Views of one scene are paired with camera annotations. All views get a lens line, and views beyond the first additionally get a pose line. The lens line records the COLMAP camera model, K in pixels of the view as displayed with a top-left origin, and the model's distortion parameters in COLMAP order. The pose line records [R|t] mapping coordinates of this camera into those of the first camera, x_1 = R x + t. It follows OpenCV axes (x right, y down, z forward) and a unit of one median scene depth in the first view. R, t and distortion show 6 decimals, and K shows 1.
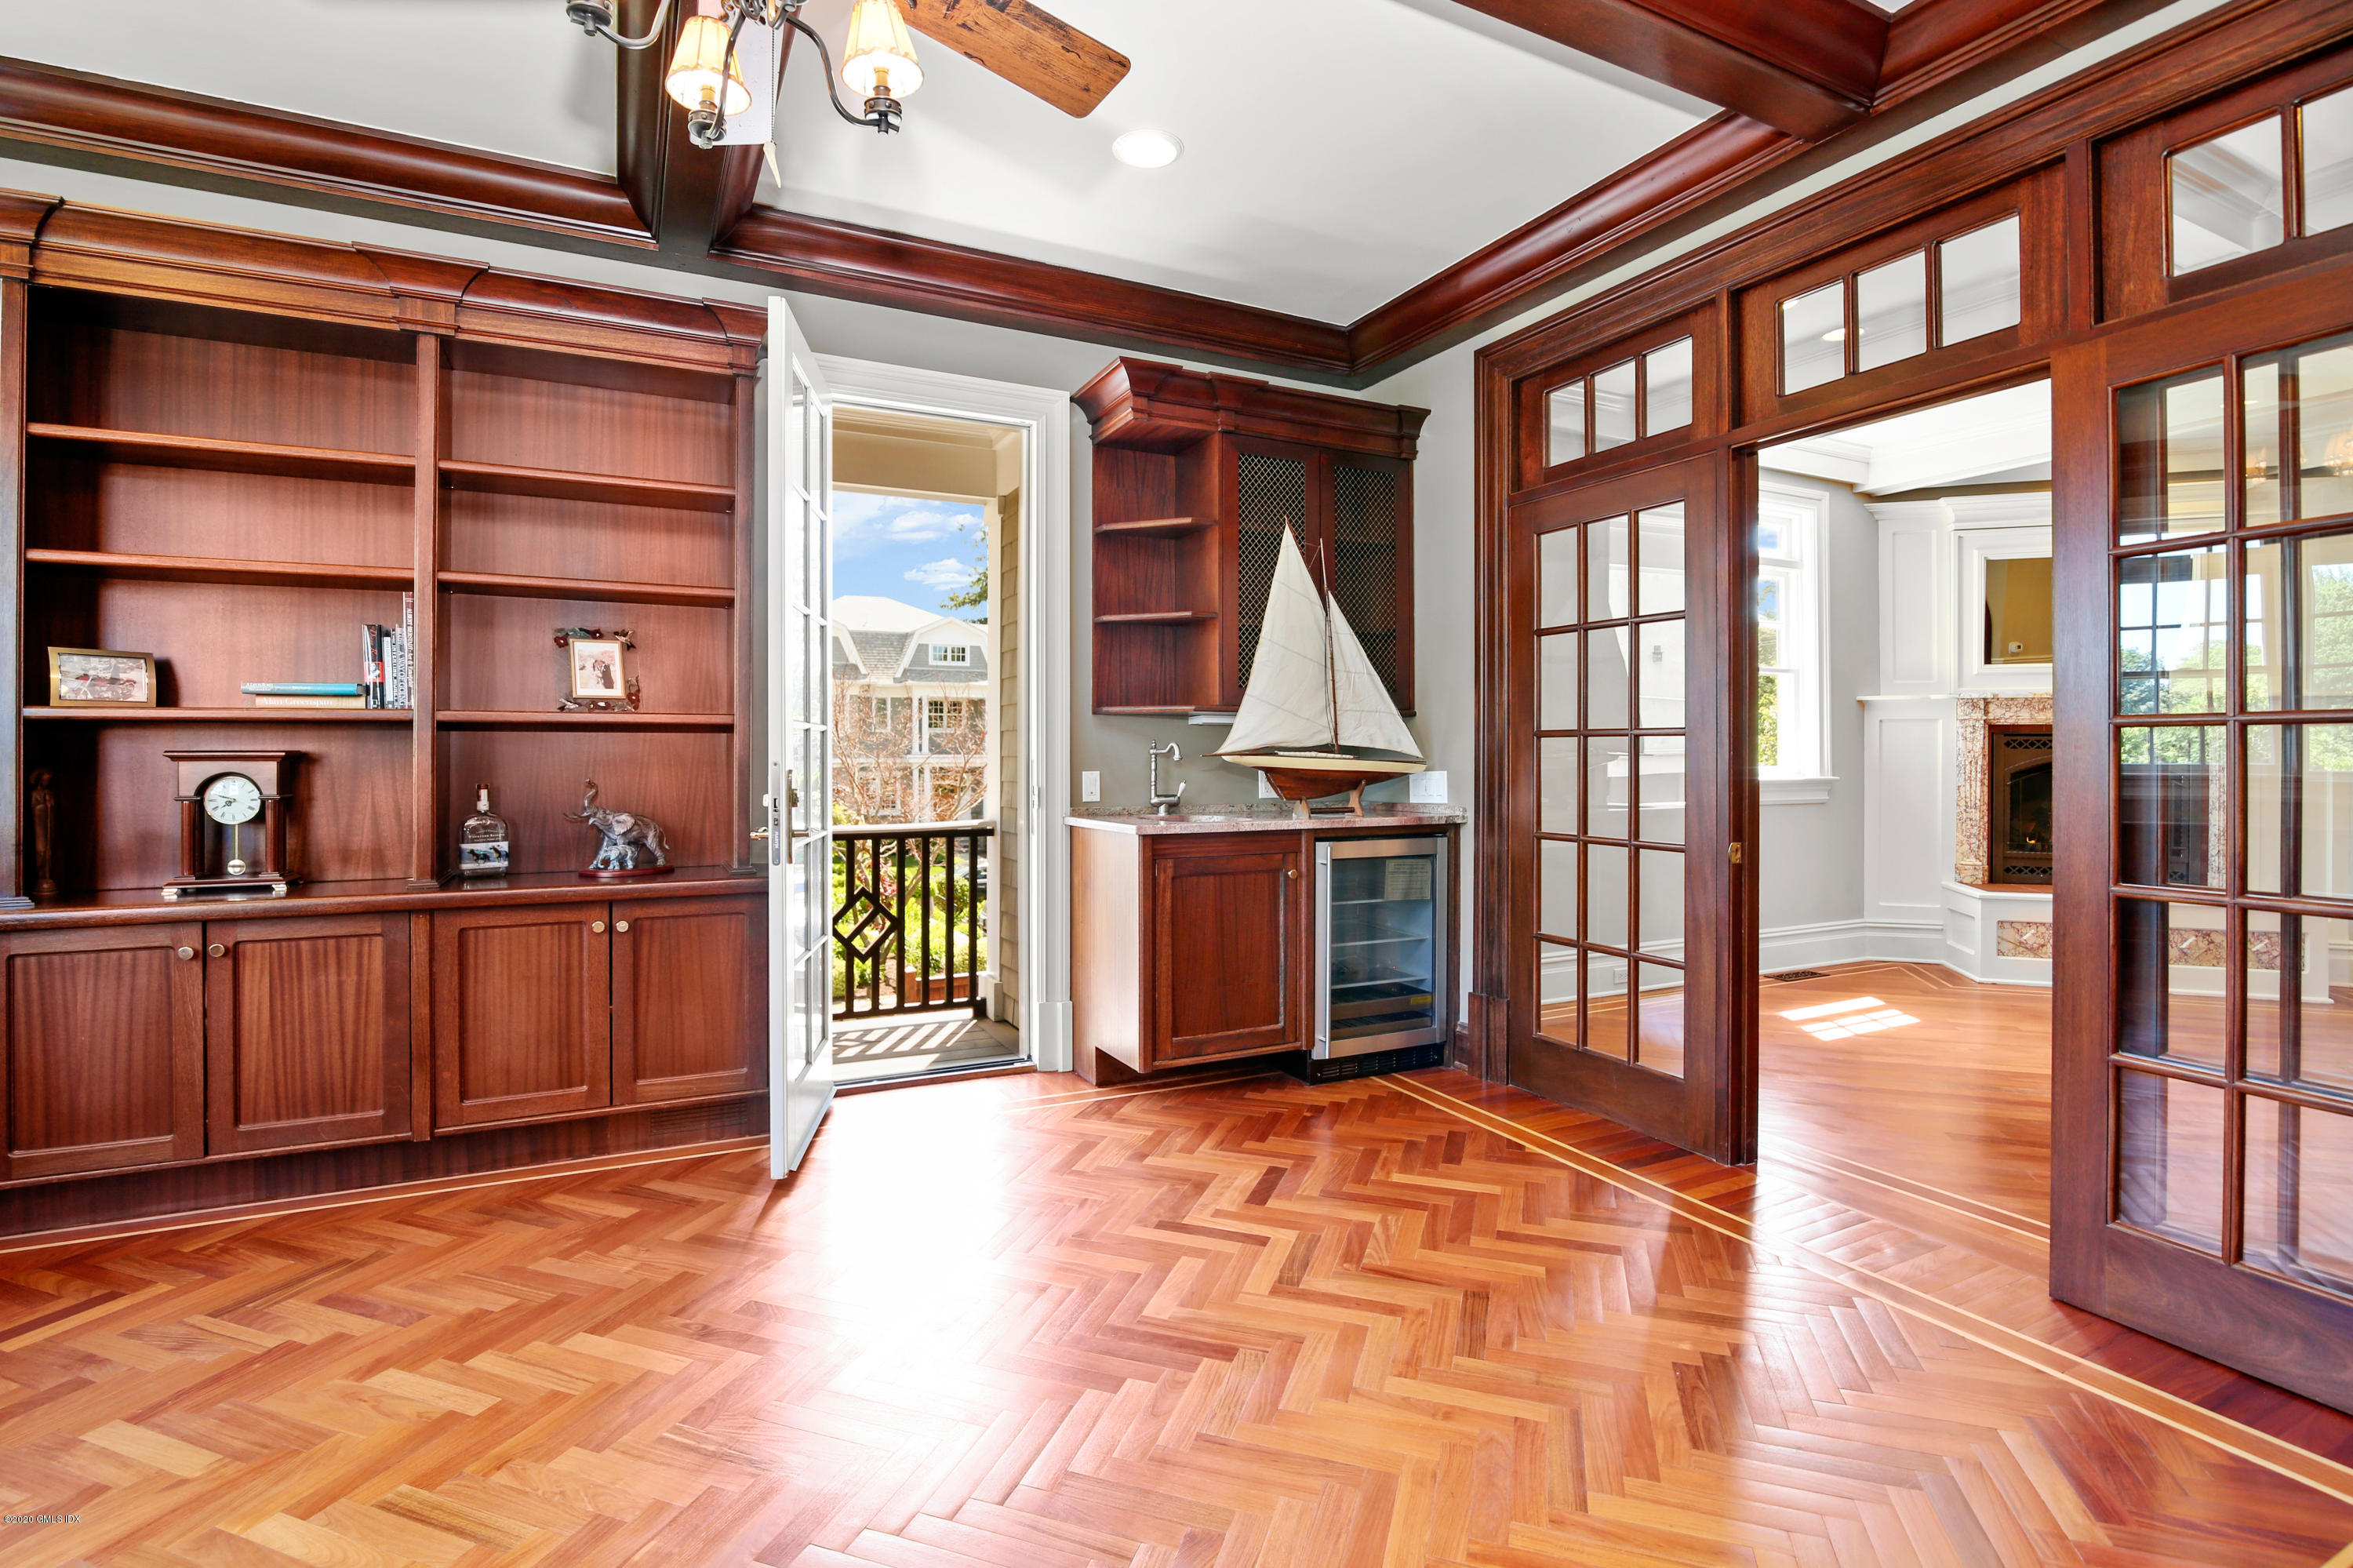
lens RADIAL K [[1097.2, 0, 1154.5], [0, 1097.2, 760.6], [0, 0, 1]] dist [-0.018555, 0.001474]
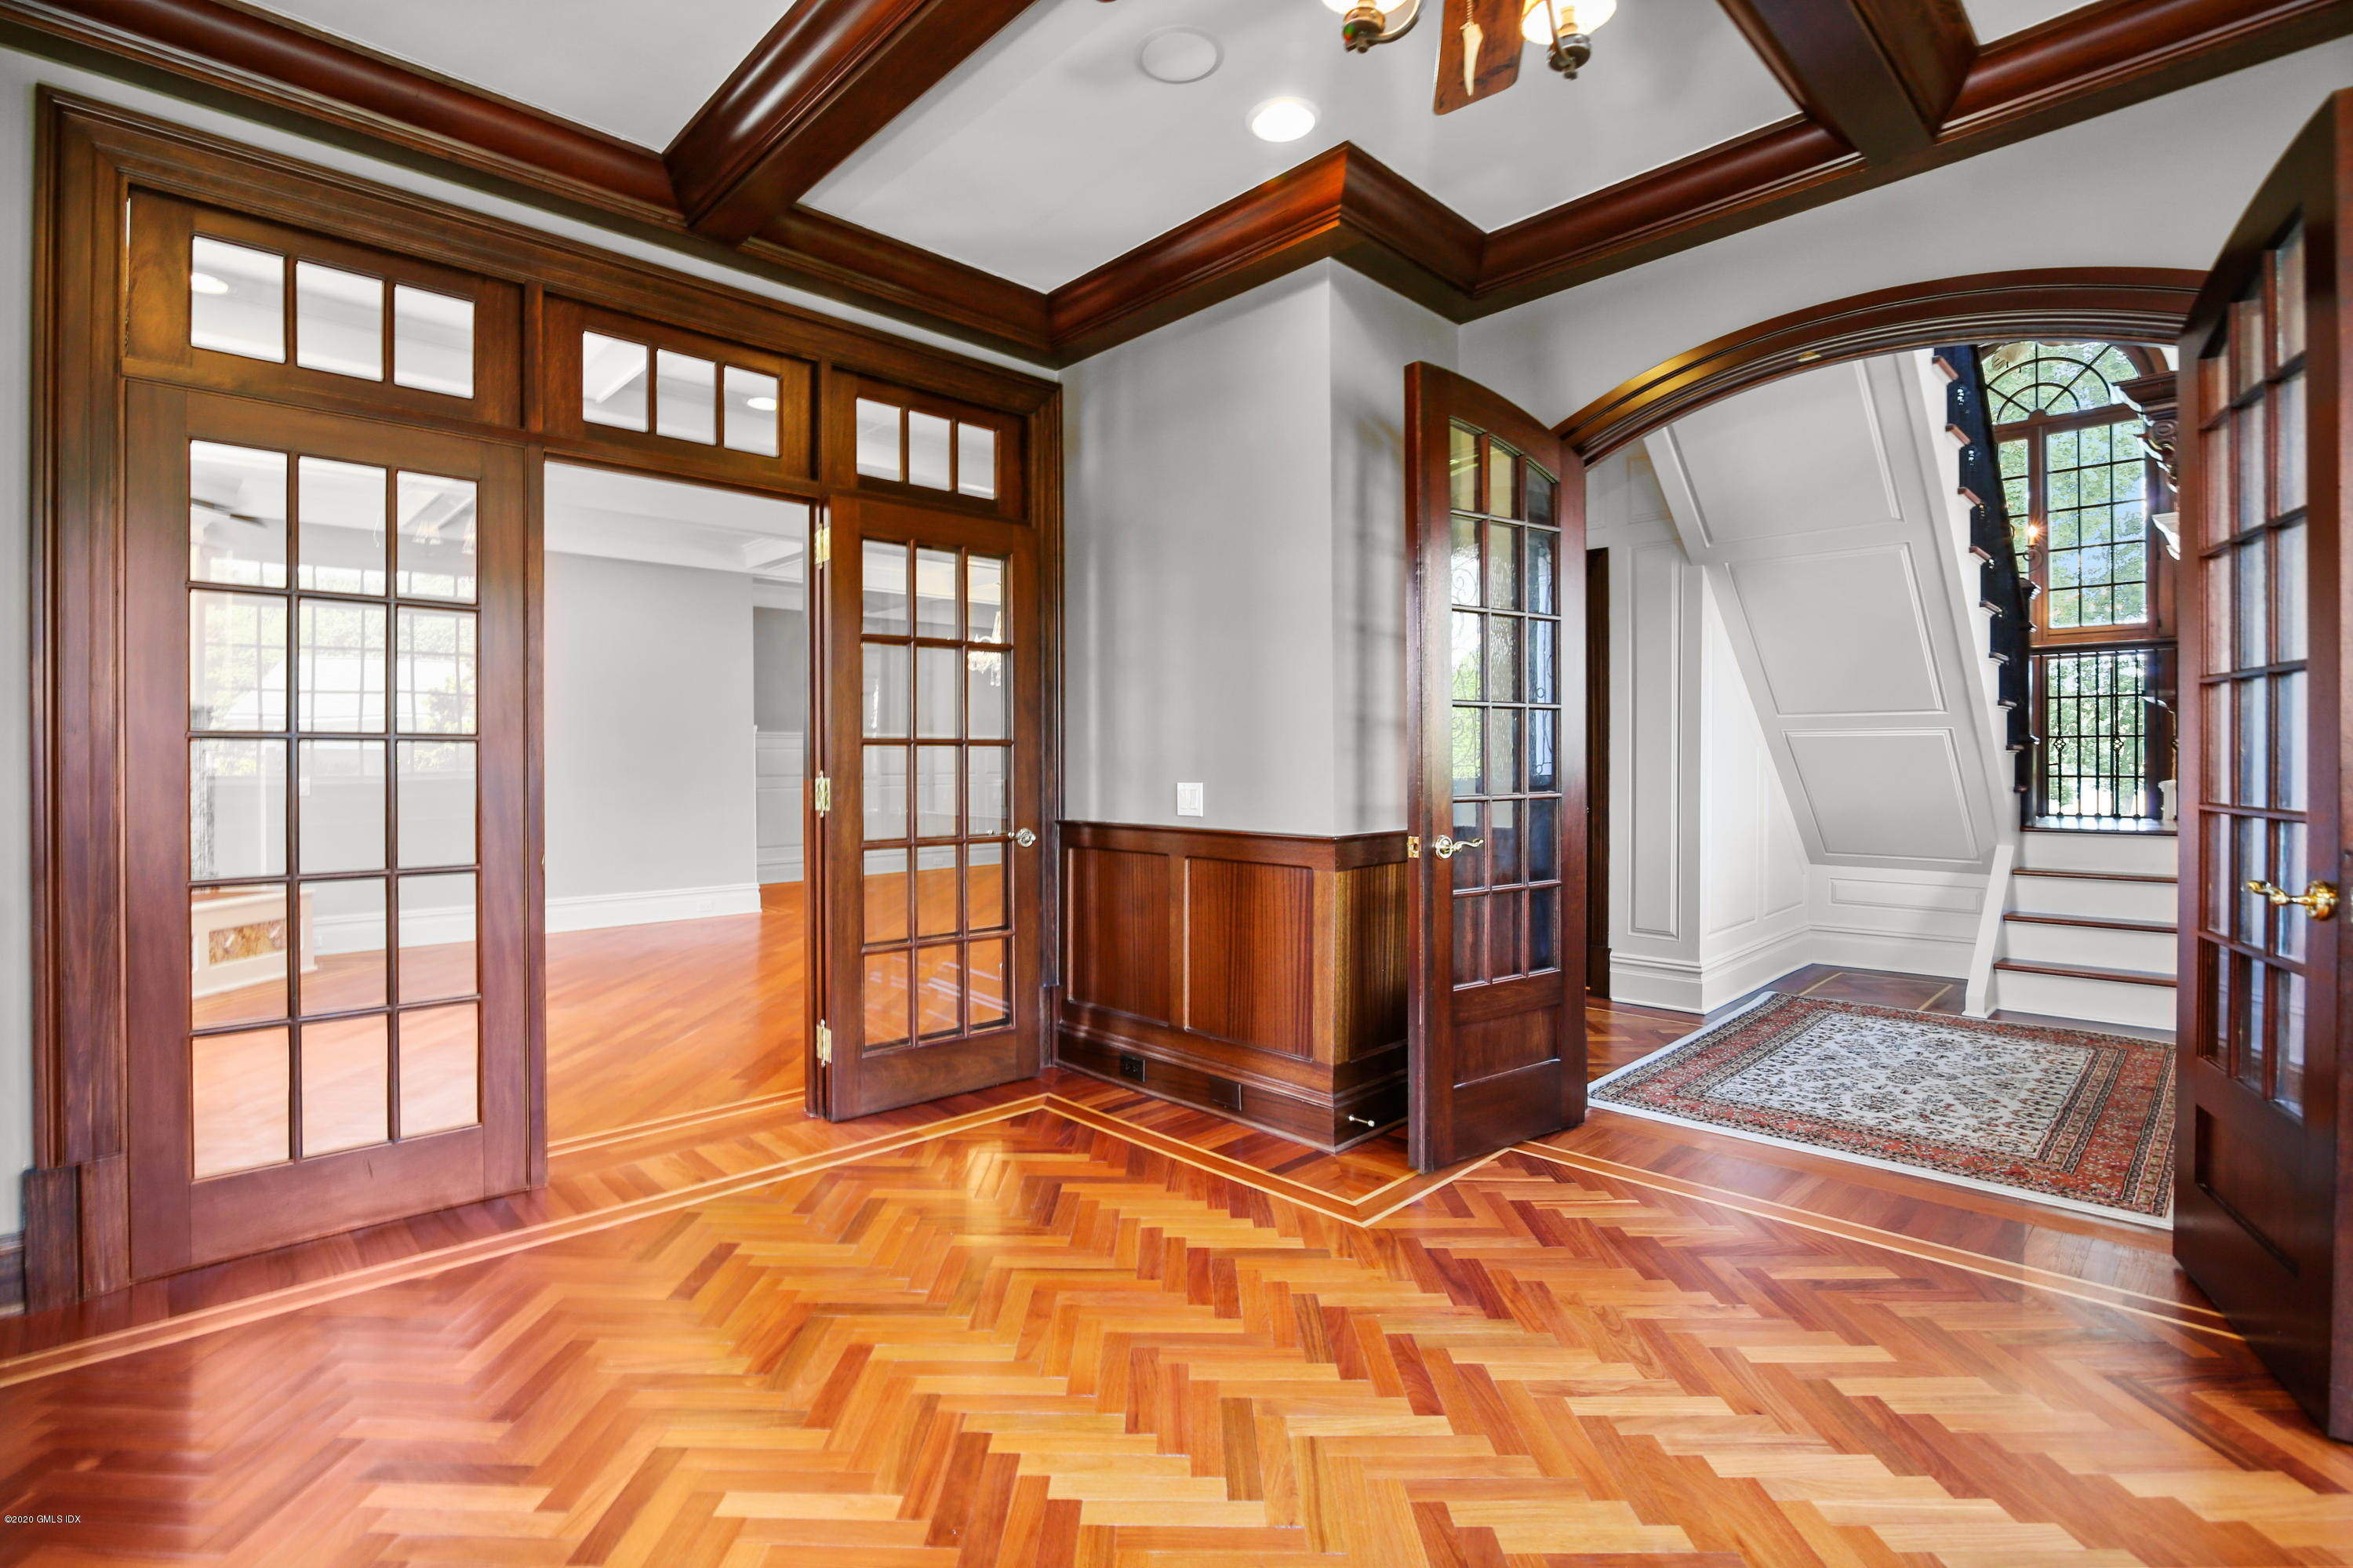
lens RADIAL K [[1097.2, 0, 1154.1], [0, 1097.2, 772.2], [0, 0, 1]] dist [-0.018555, 0.001474]
pose [[-0.300824, -0.008103, 0.953645, -0.532208], [0.010809, 0.999871, 0.011905, -0.004104], [-0.953619, 0.013889, -0.300697, 0.728836]]
